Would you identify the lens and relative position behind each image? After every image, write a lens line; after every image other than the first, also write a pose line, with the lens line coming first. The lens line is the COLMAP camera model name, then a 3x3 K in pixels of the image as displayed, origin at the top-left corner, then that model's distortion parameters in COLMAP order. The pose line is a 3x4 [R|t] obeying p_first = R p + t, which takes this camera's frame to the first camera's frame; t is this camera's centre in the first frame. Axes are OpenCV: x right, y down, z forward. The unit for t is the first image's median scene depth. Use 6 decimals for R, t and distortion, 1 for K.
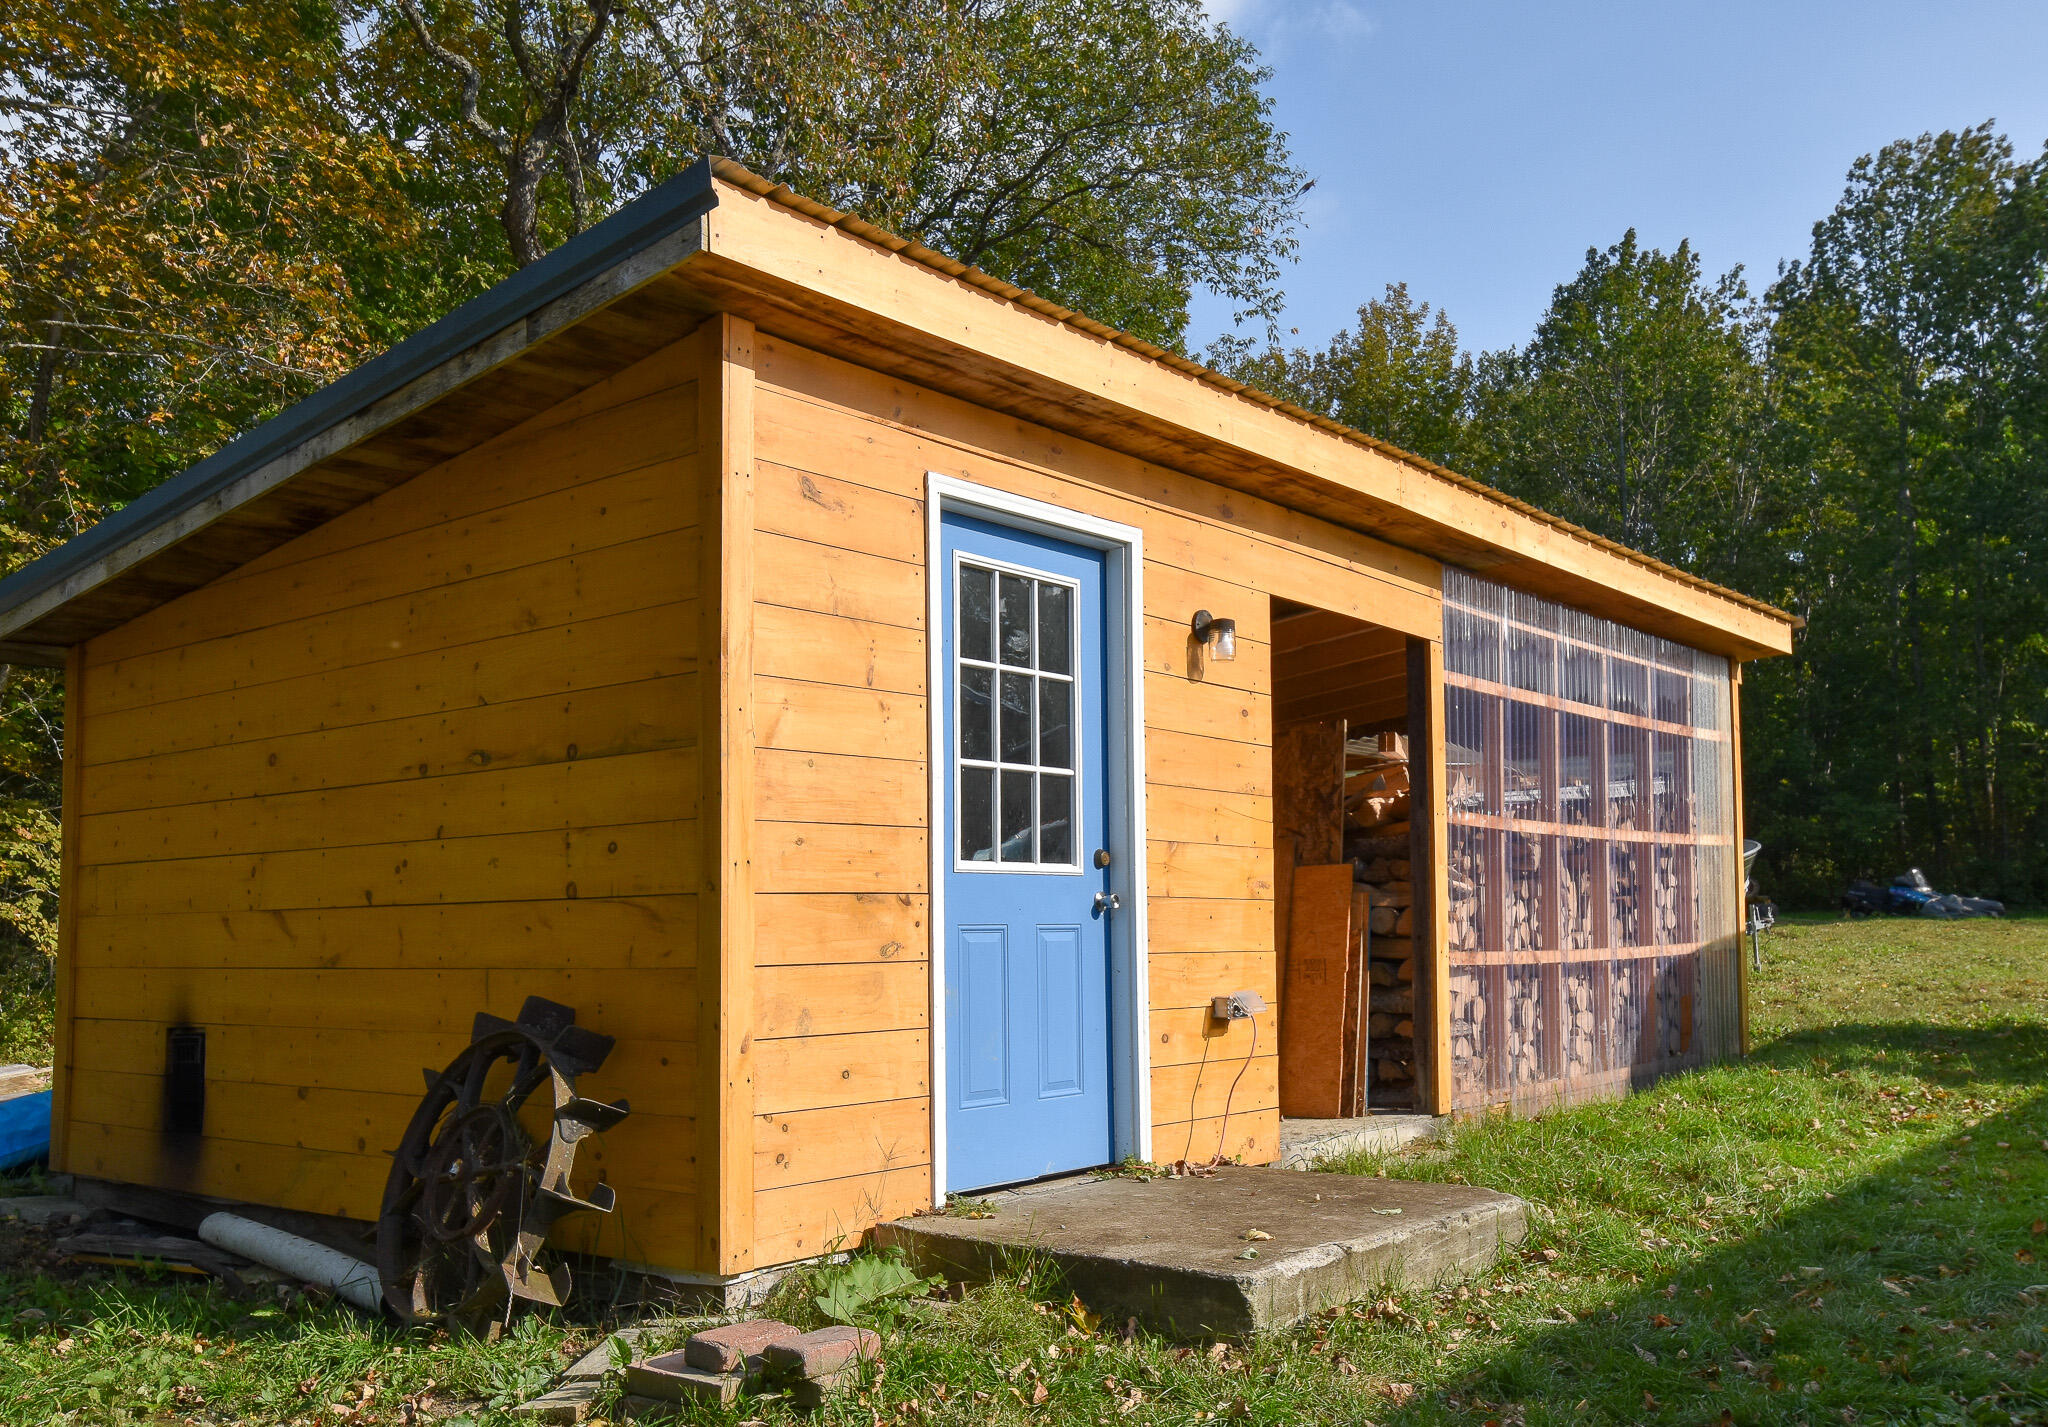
lens RADIAL K [[1681.3, 0, 1024.5], [0, 1681.3, 811.3], [0, 0, 1]] dist [0.012905, 0.000712]
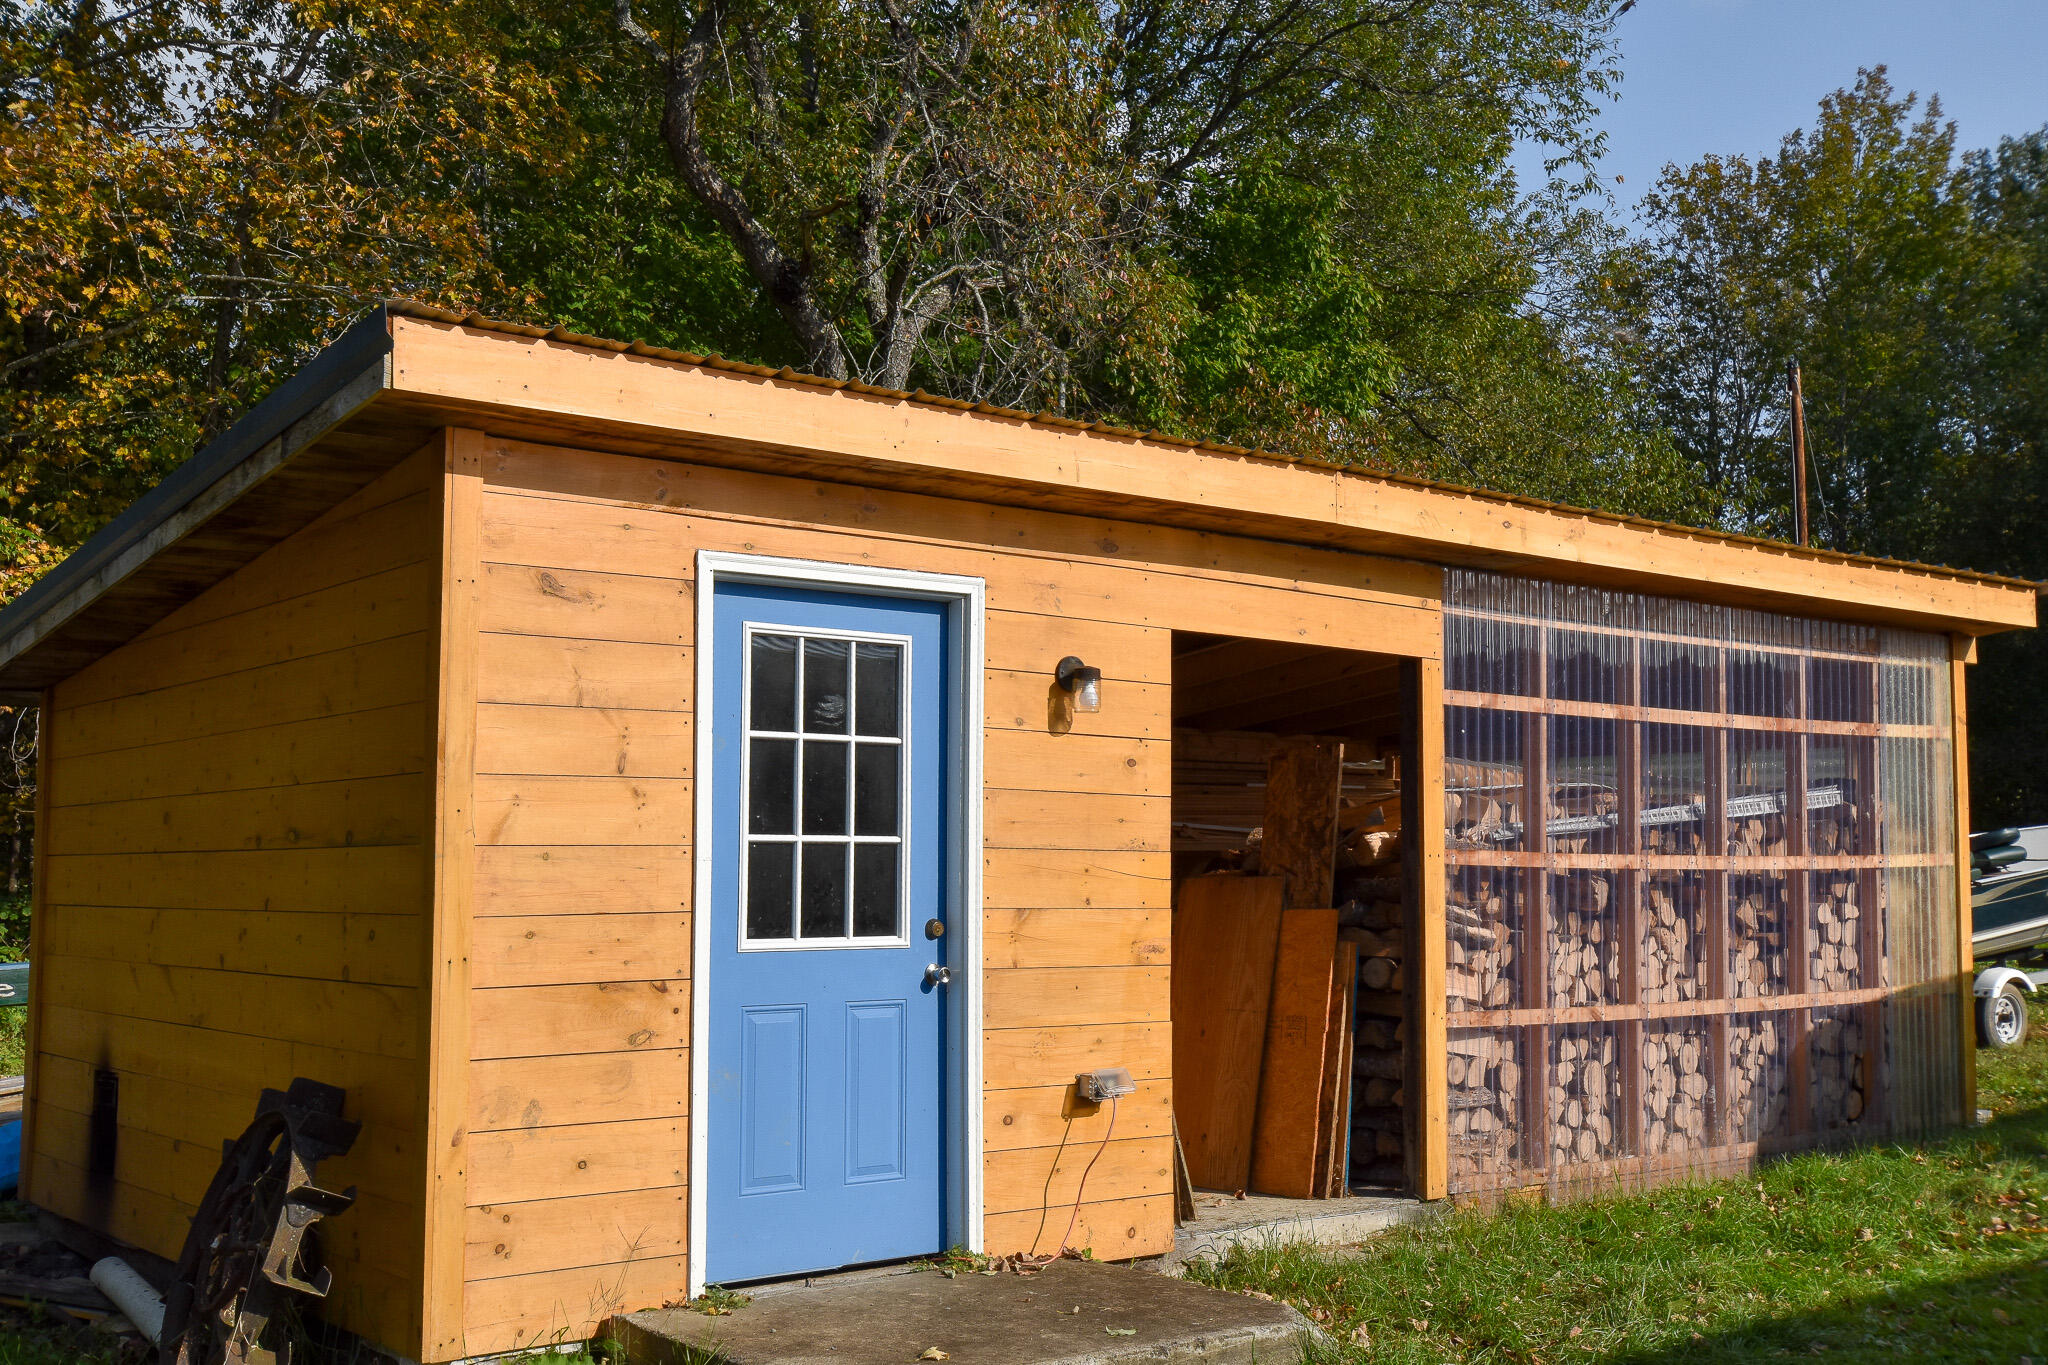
lens RADIAL K [[2058.5, 0, 1029.4], [0, 2058.5, 696.5], [0, 0, 1]] dist [0.031454, -0.006172]
pose [[0.976475, -0.006552, -0.215533, 0.342049], [0.004159, 0.999925, -0.011556, -0.087687], [0.215592, 0.010388, 0.976428, -0.124049]]
